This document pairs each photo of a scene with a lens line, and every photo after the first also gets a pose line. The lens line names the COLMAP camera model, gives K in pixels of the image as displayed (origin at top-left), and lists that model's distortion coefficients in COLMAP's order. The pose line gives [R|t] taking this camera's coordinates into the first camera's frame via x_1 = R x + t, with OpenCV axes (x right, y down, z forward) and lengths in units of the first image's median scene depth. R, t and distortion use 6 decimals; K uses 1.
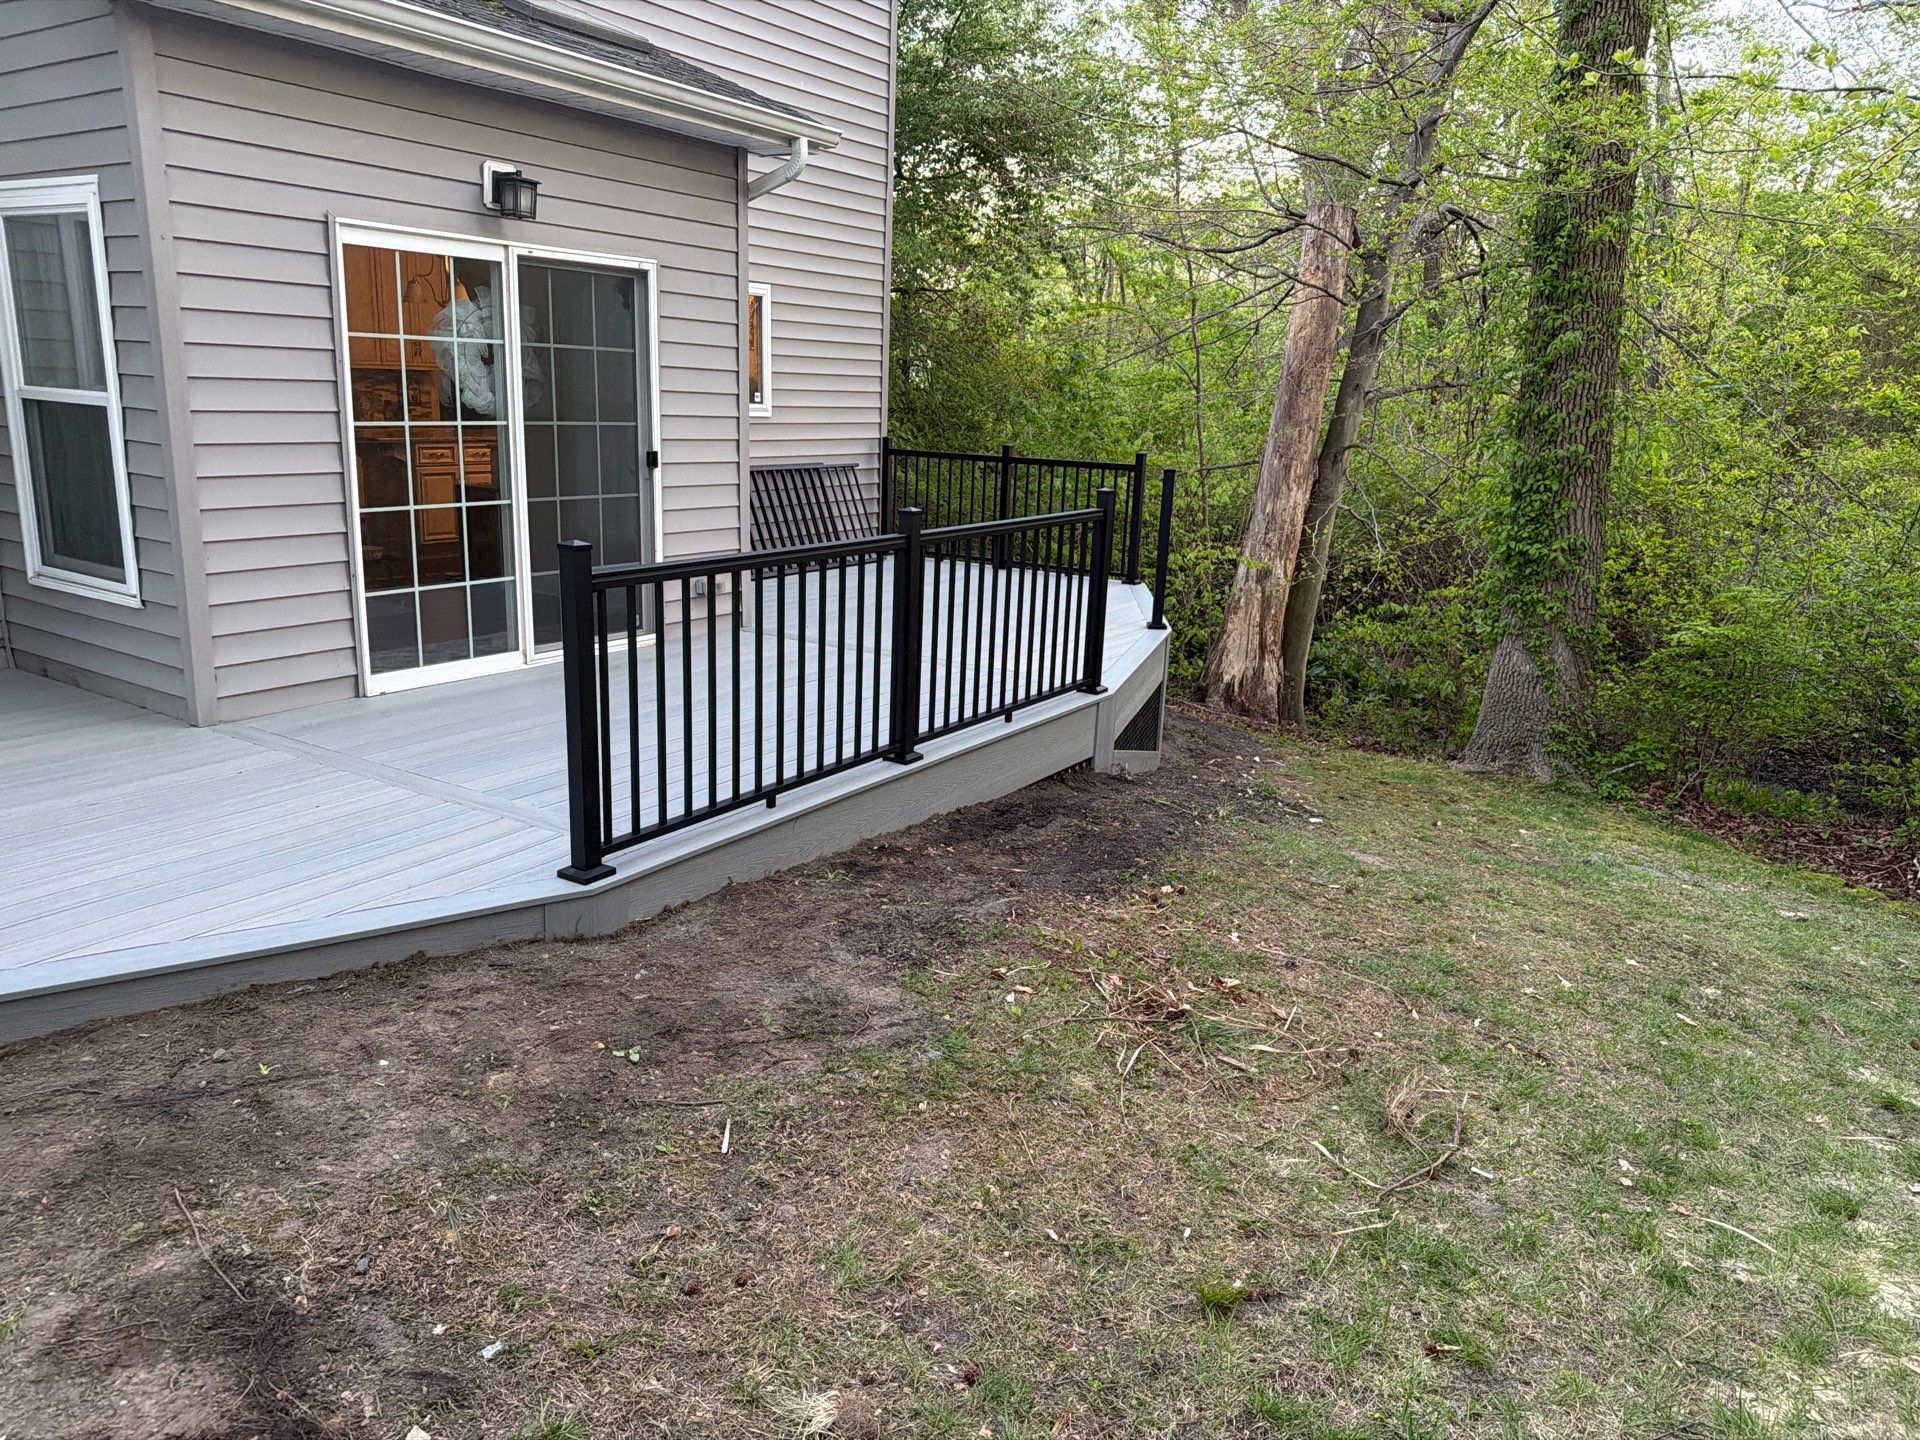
lens RADIAL K [[1356.7, 0, 960.5], [0, 1356.7, 732.9], [0, 0, 1]] dist [0.082716, -0.092551]
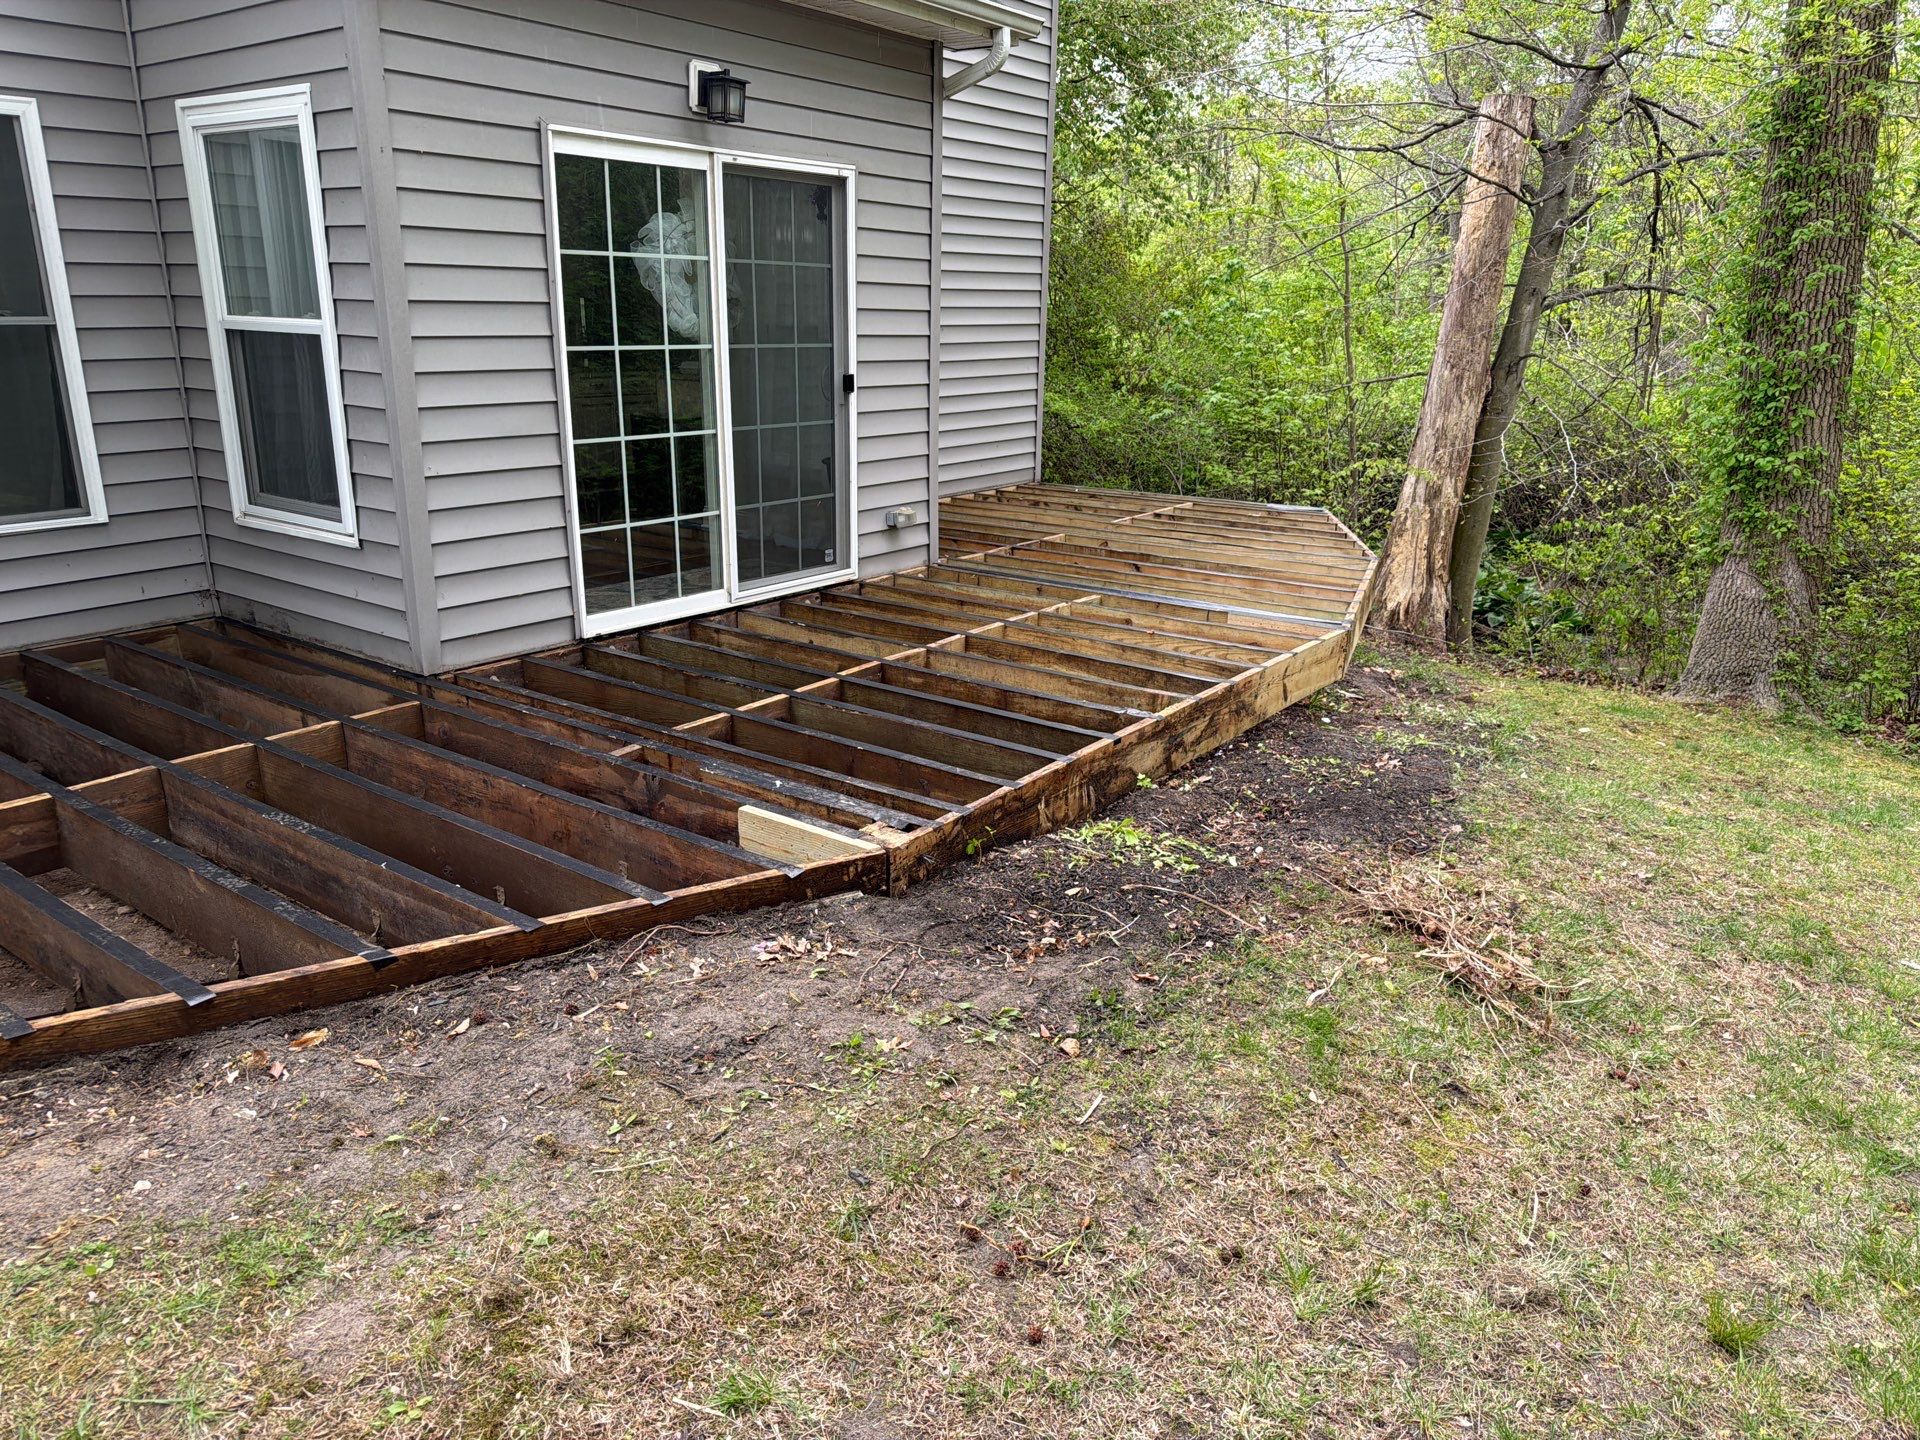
lens RADIAL K [[1347.9, 0, 960.0], [0, 1347.9, 720.0], [0, 0, 1]] dist [0.116730, -0.167248]
pose [[0.998281, -0.005480, -0.058351, -0.104107], [0.008028, 0.999020, 0.043533, -0.007966], [0.058055, -0.043927, 0.997346, 0.060960]]
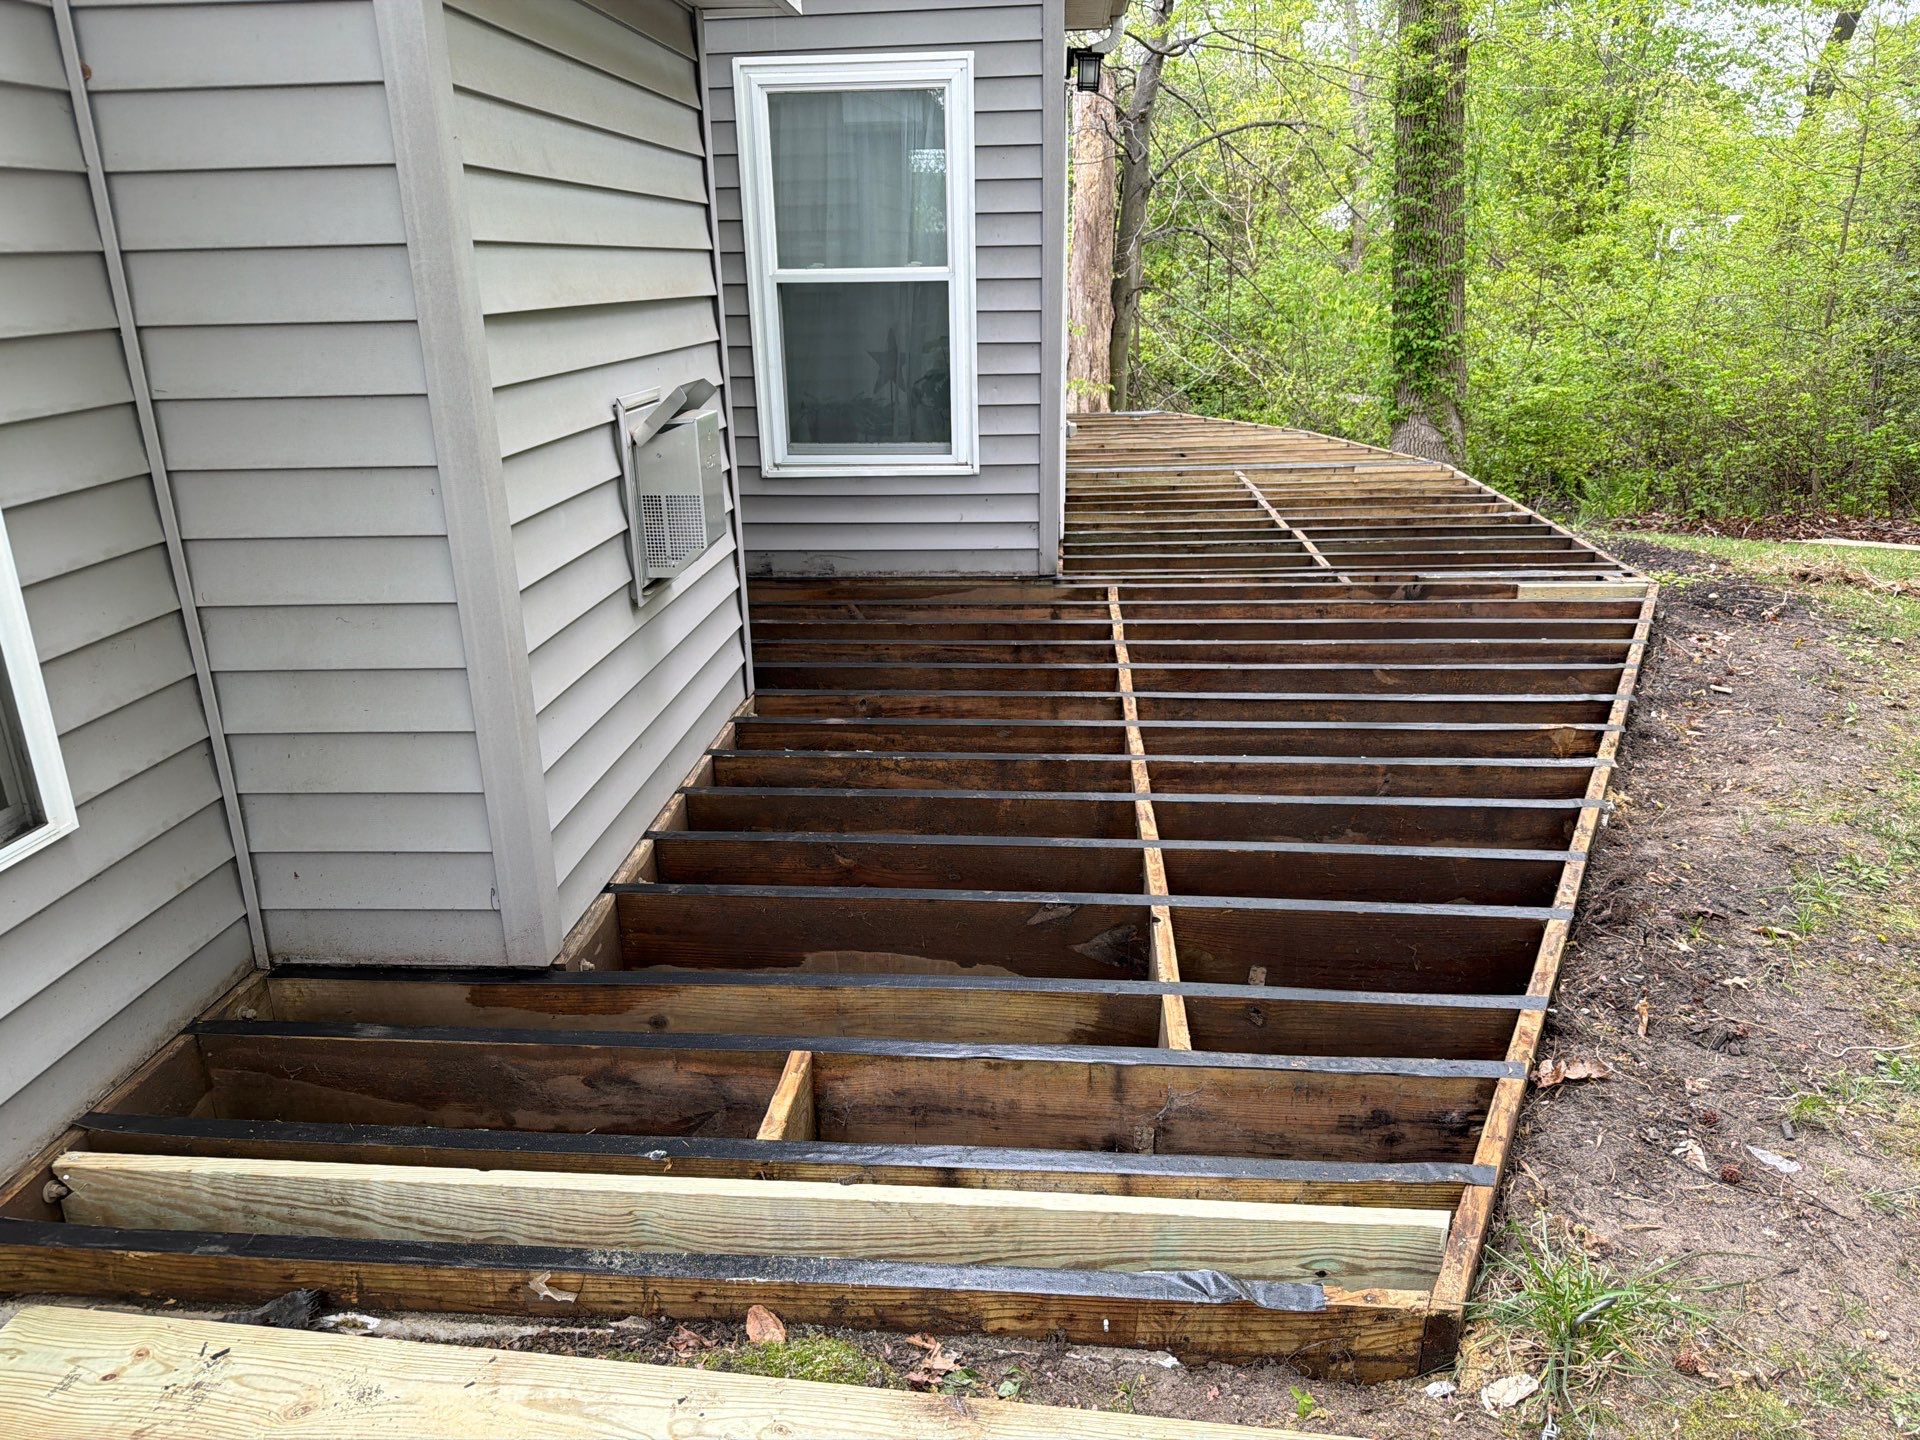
lens RADIAL K [[1390.2, 0, 960.0], [0, 1390.2, 720.0], [0, 0, 1]] dist [0.047181, -0.069122]
pose [[0.867734, -0.211260, 0.449896, -0.957501], [0.180767, 0.977324, 0.110273, -0.020786], [-0.462991, -0.014362, 0.886247, 0.042334]]
